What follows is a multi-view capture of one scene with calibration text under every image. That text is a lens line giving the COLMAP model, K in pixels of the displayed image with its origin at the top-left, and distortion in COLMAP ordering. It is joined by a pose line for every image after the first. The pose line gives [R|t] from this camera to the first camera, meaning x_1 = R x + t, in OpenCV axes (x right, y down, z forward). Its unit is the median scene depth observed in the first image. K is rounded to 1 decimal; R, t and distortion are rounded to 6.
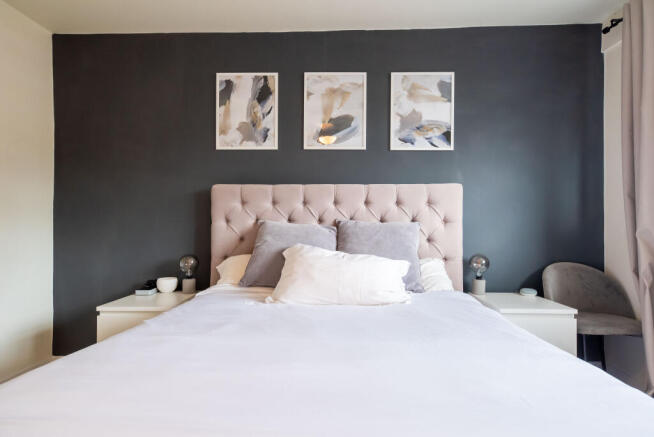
lens RADIAL K [[382.2, 0, 327.1], [0, 382.2, 212.9], [0, 0, 1]] dist [0.017708, 0.000769]
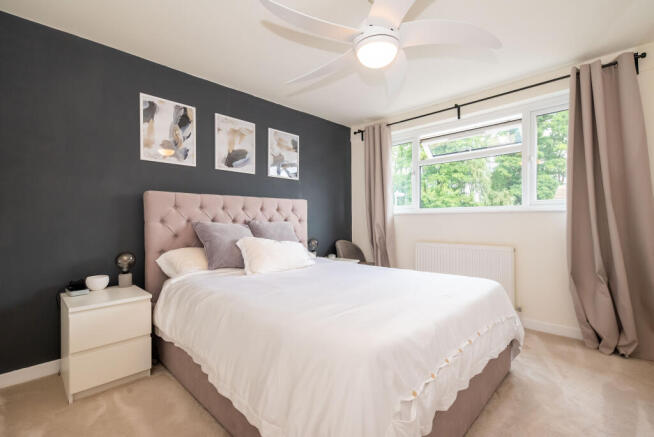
lens RADIAL K [[289.1, 0, 327.0], [0, 289.1, 218.5], [0, 0, 1]] dist [0.000016, 0.000001]
pose [[0.679328, -0.001351, 0.733834, -0.550876], [-0.007712, 0.999930, 0.008980, -0.001176], [-0.733795, -0.011760, 0.679270, 0.000078]]
